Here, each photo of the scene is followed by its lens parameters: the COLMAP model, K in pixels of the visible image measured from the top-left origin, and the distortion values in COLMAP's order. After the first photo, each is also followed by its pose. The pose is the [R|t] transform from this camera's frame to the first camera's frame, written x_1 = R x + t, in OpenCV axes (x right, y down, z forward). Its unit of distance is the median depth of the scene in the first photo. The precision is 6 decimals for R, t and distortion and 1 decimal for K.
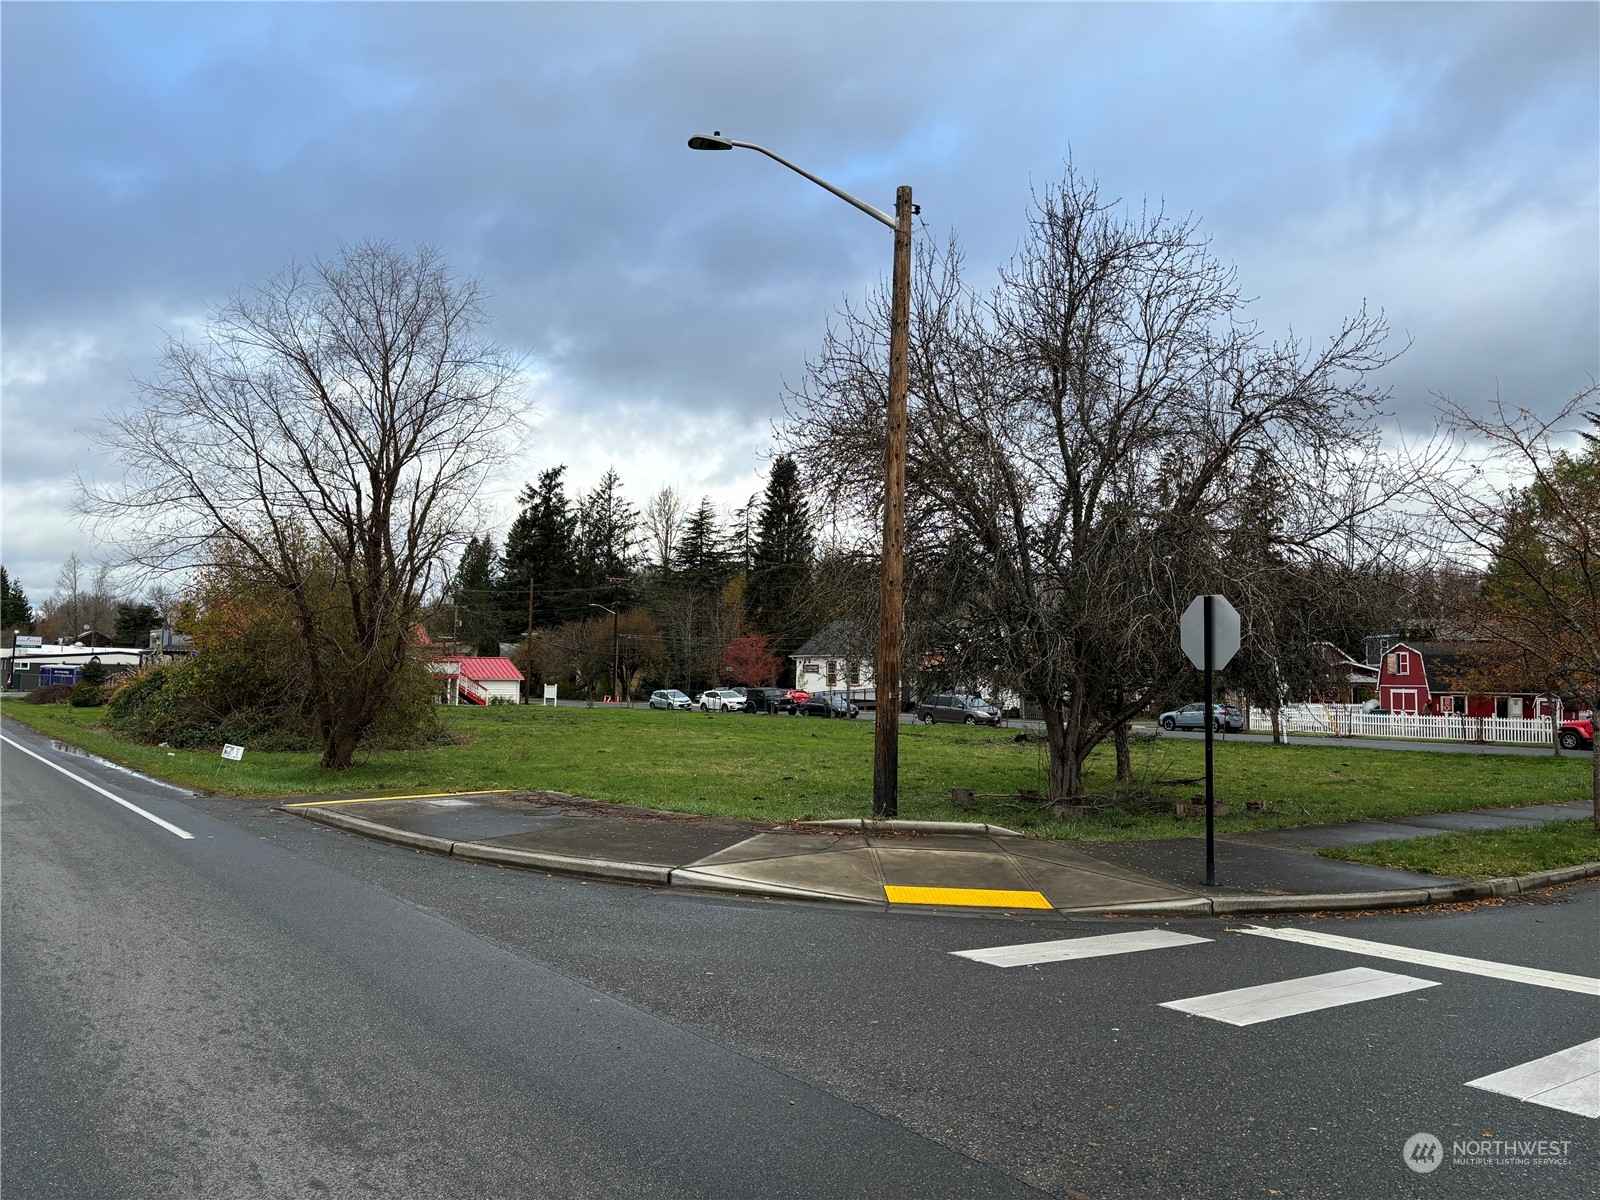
lens RADIAL K [[1206.4, 0, 805.6], [0, 1206.4, 596.3], [0, 0, 1]] dist [0.052467, -0.036936]
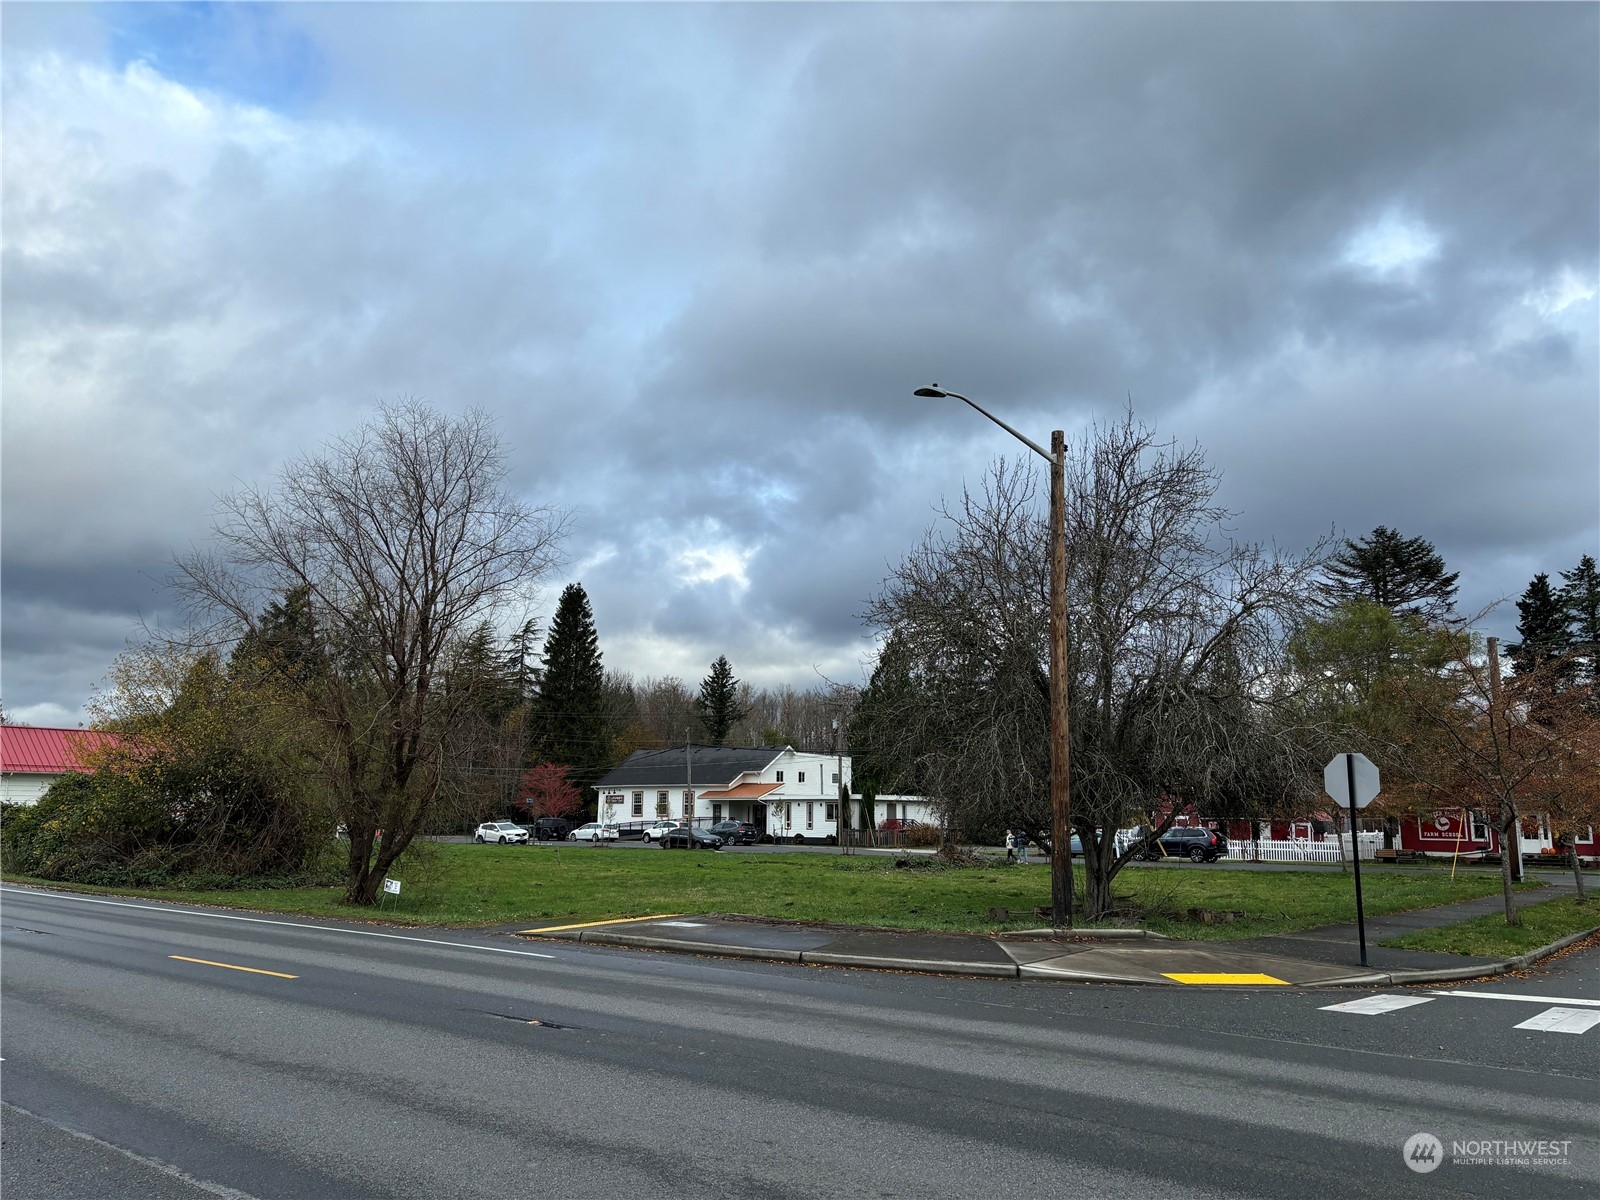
lens RADIAL K [[1206.4, 0, 810.6], [0, 1206.4, 588.5], [0, 0, 1]] dist [0.052467, -0.036936]
pose [[0.973166, 0.035180, 0.227398, -0.055601], [-0.009861, 0.993712, -0.111534, -0.002461], [-0.229892, 0.106299, 0.967394, -0.021702]]
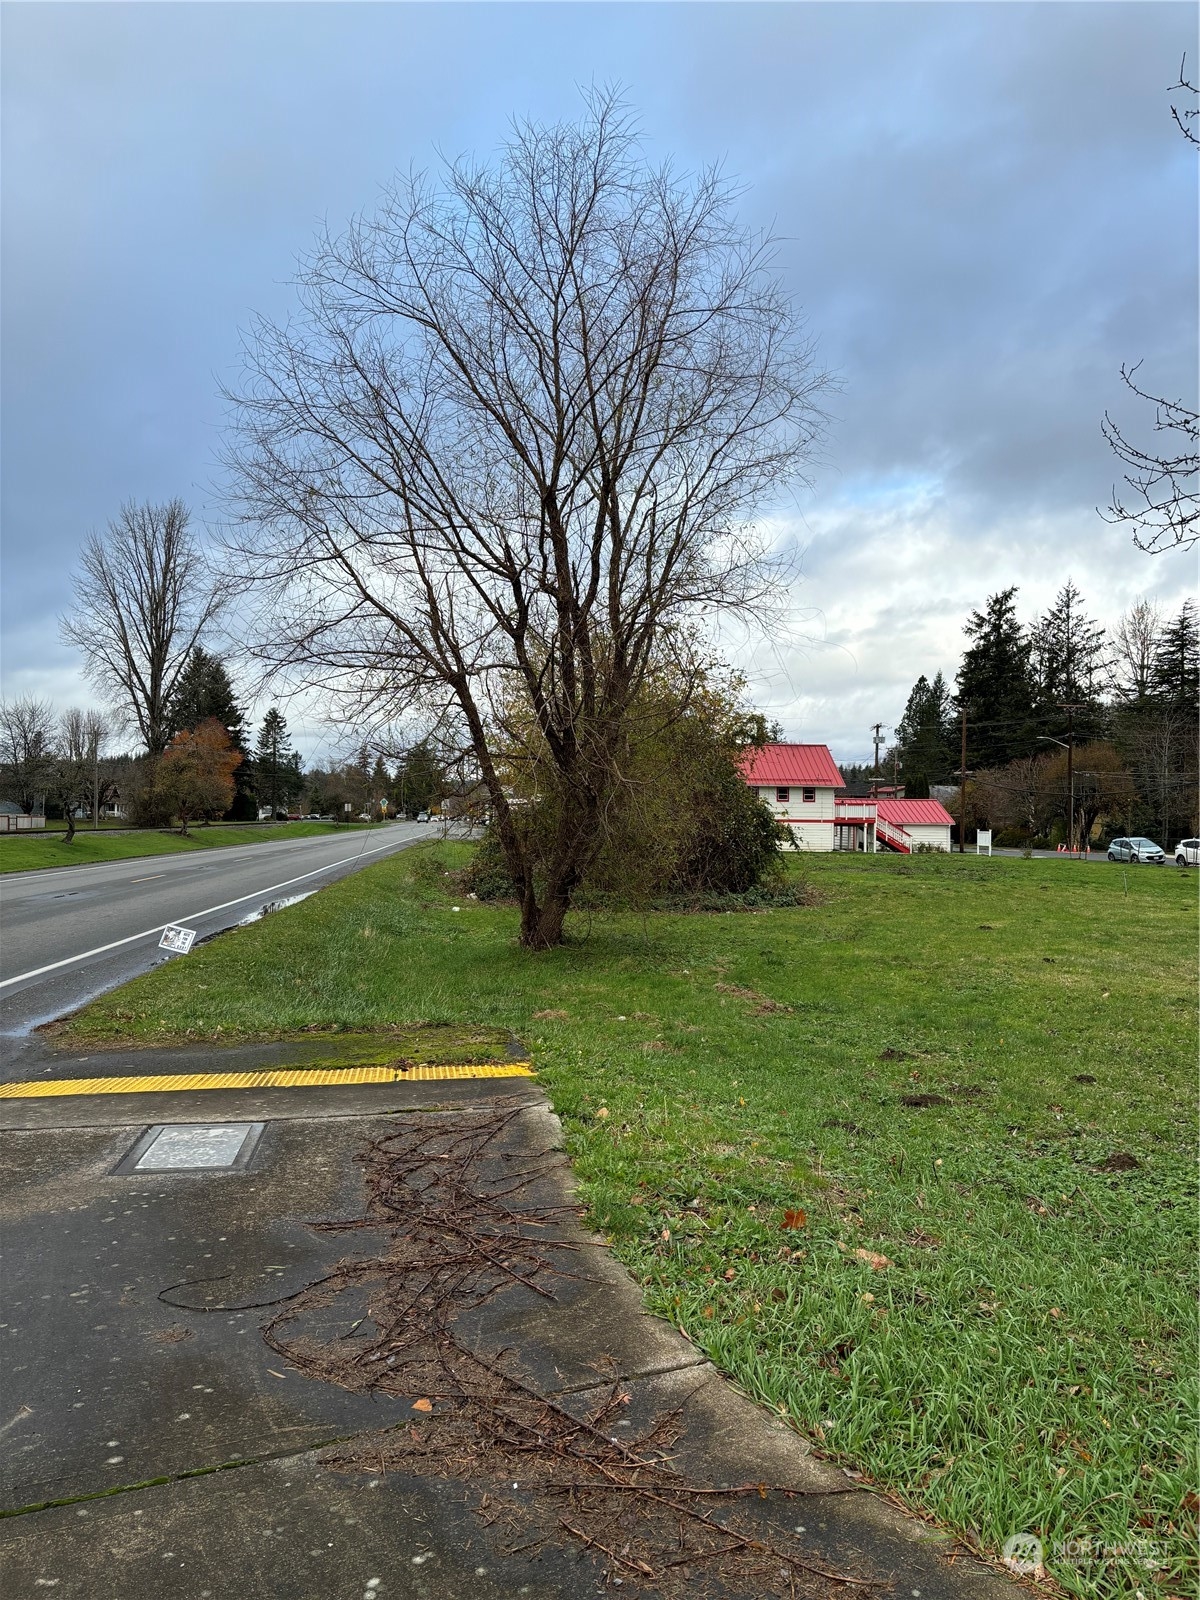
lens RADIAL K [[1206.4, 0, 610.1], [0, 1206.4, 808.1], [0, 0, 1]] dist [0.052467, -0.036936]
pose [[0.860653, -0.005012, -0.509167, -0.000956], [0.032673, 0.998434, 0.045400, 0.007139], [0.508142, -0.055710, 0.859470, 0.094227]]
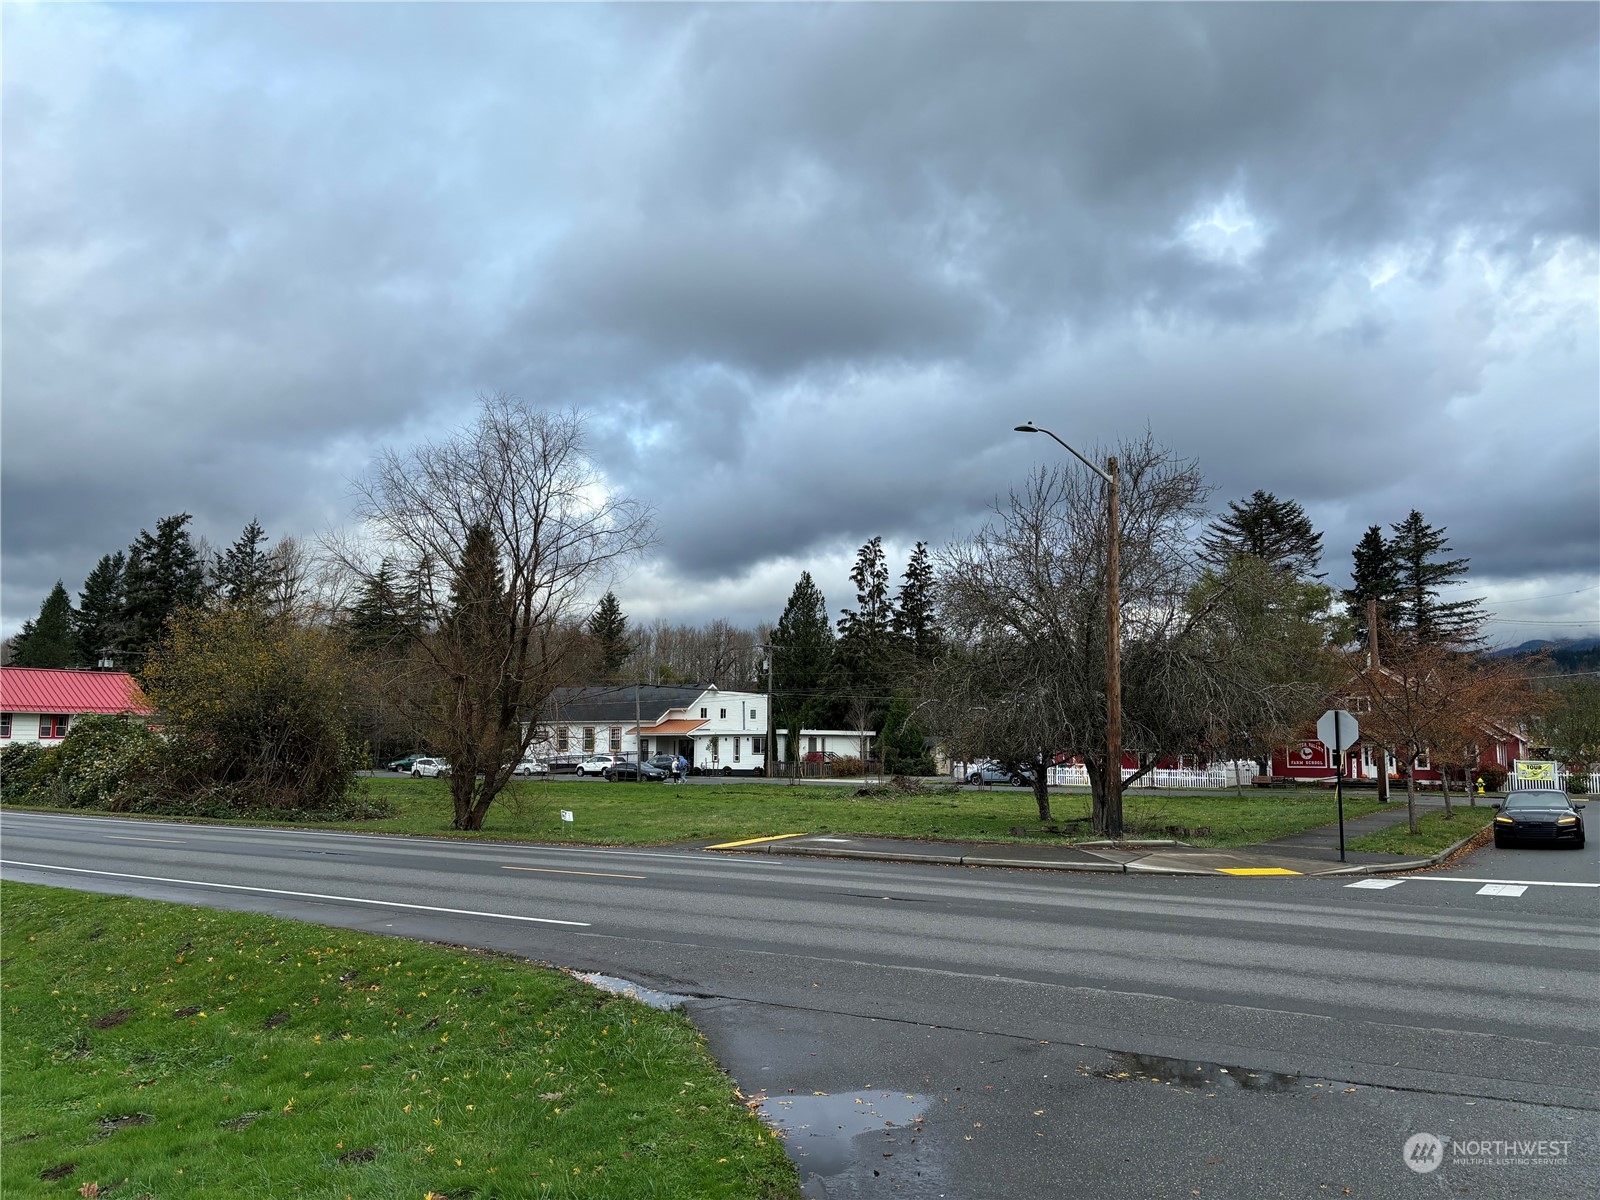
lens RADIAL K [[1206.4, 0, 810.6], [0, 1206.4, 599.0], [0, 0, 1]] dist [0.052467, -0.036936]
pose [[0.939752, 0.029479, 0.340584, -0.103384], [-0.013595, 0.998710, -0.048930, -0.006581], [-0.341587, 0.041352, 0.938940, -0.049080]]
